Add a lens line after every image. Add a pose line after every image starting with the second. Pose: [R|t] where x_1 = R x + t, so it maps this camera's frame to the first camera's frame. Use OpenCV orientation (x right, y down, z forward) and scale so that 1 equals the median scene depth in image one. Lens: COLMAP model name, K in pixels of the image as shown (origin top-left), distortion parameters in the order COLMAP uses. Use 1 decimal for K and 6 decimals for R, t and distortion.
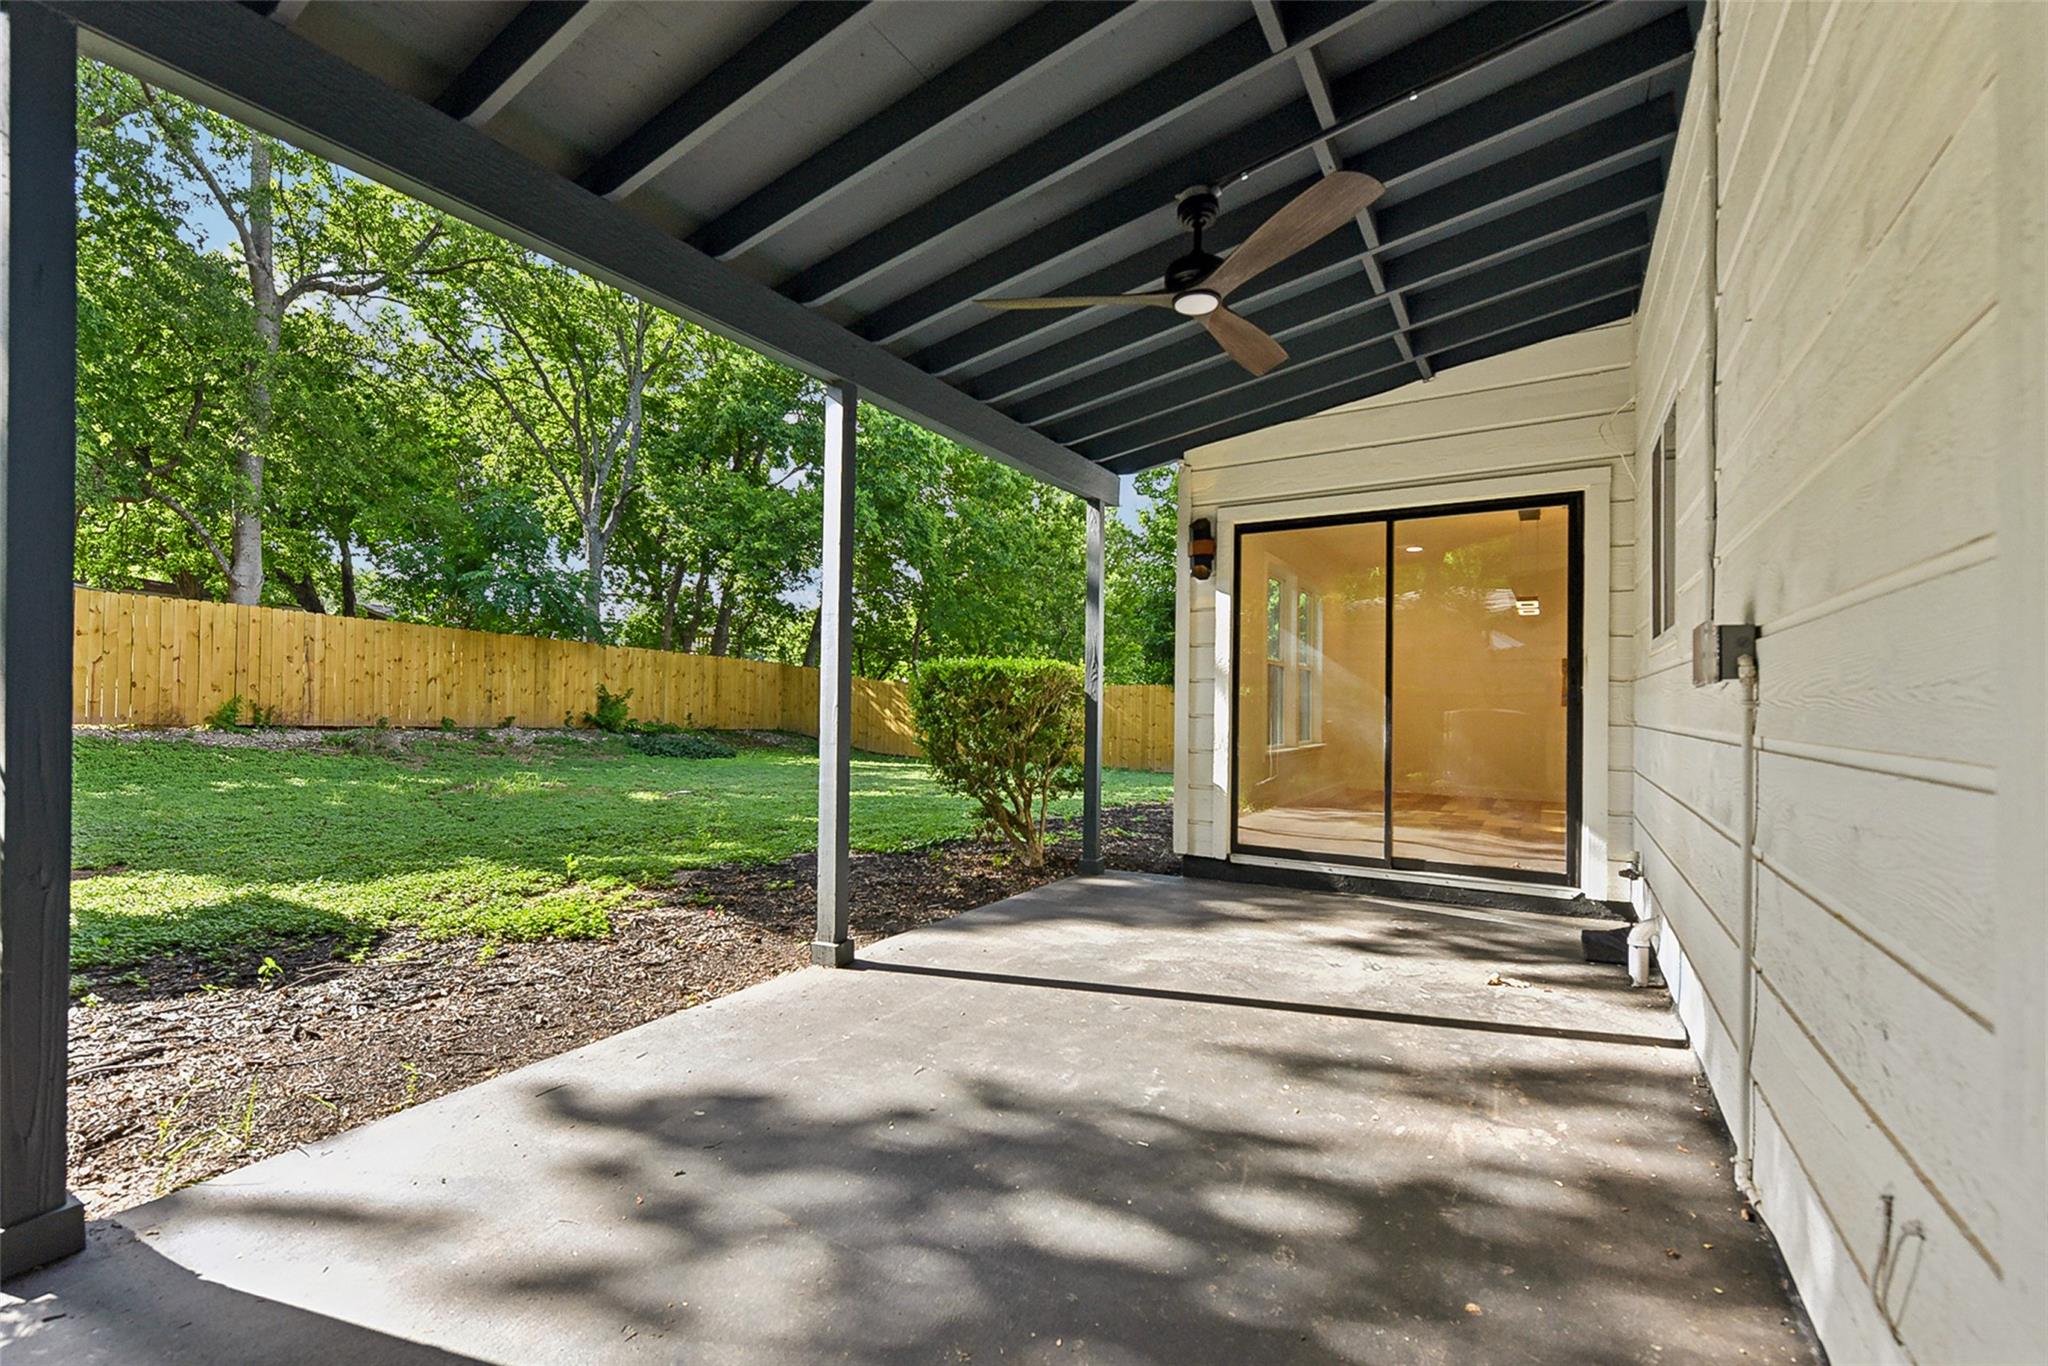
lens RADIAL K [[875.8, 0, 1025.9], [0, 875.8, 707.4], [0, 0, 1]] dist [0.000096, 0.000024]
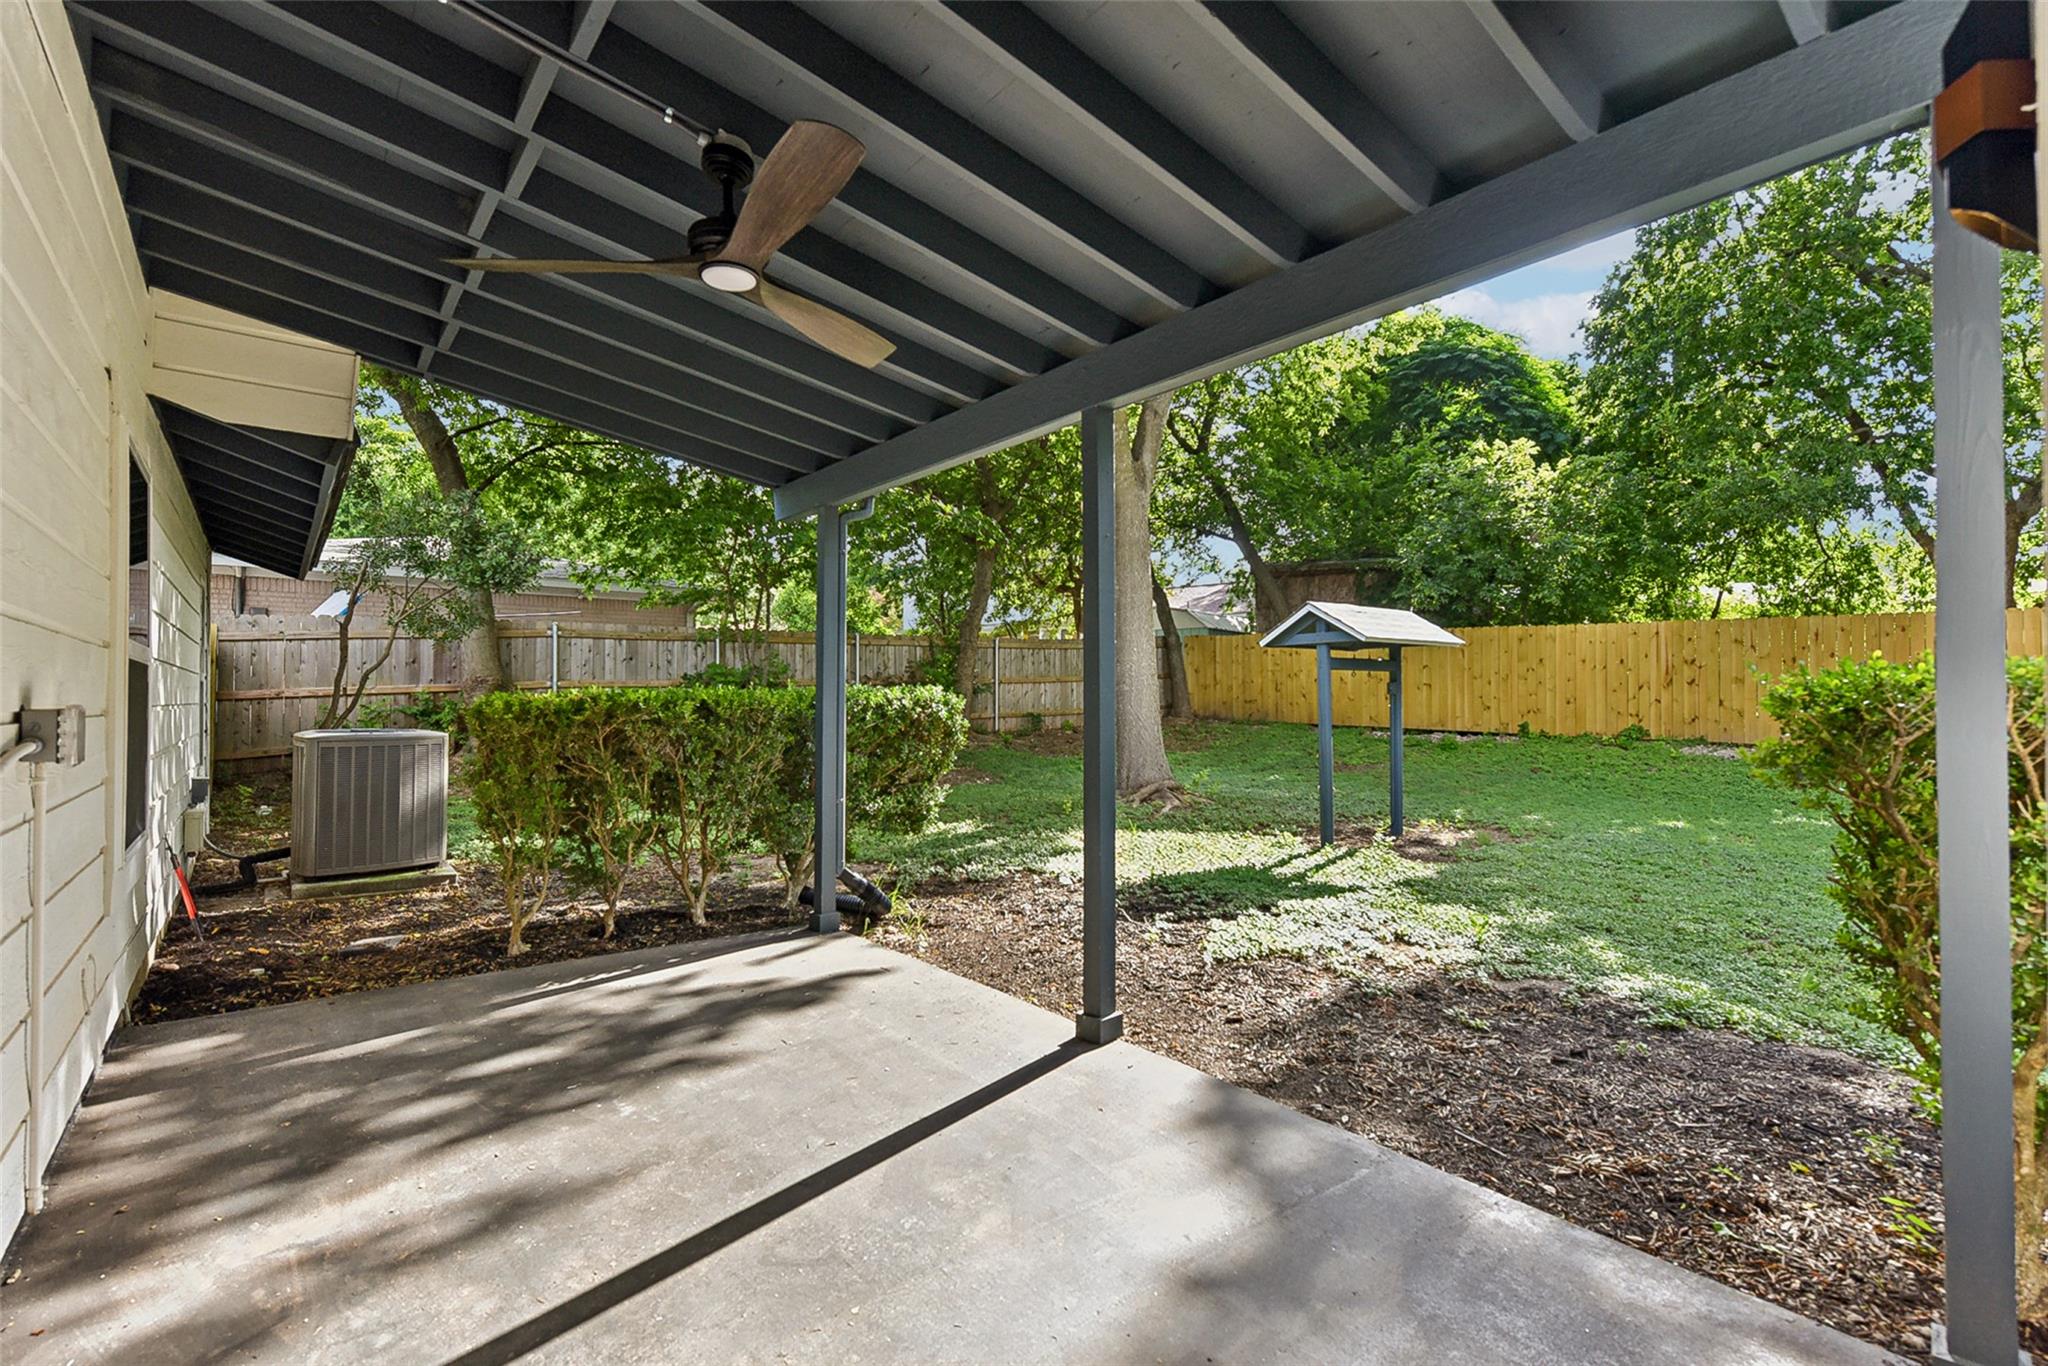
lens RADIAL K [[859.0, 0, 1024.0], [0, 859.0, 683.0], [0, 0, 1]] dist [0.000537, -0.000011]
pose [[-0.299640, -0.038917, -0.953258, 1.160929], [-0.004521, 0.999214, -0.039372, -0.078620], [0.954041, -0.007488, -0.299581, 2.011178]]
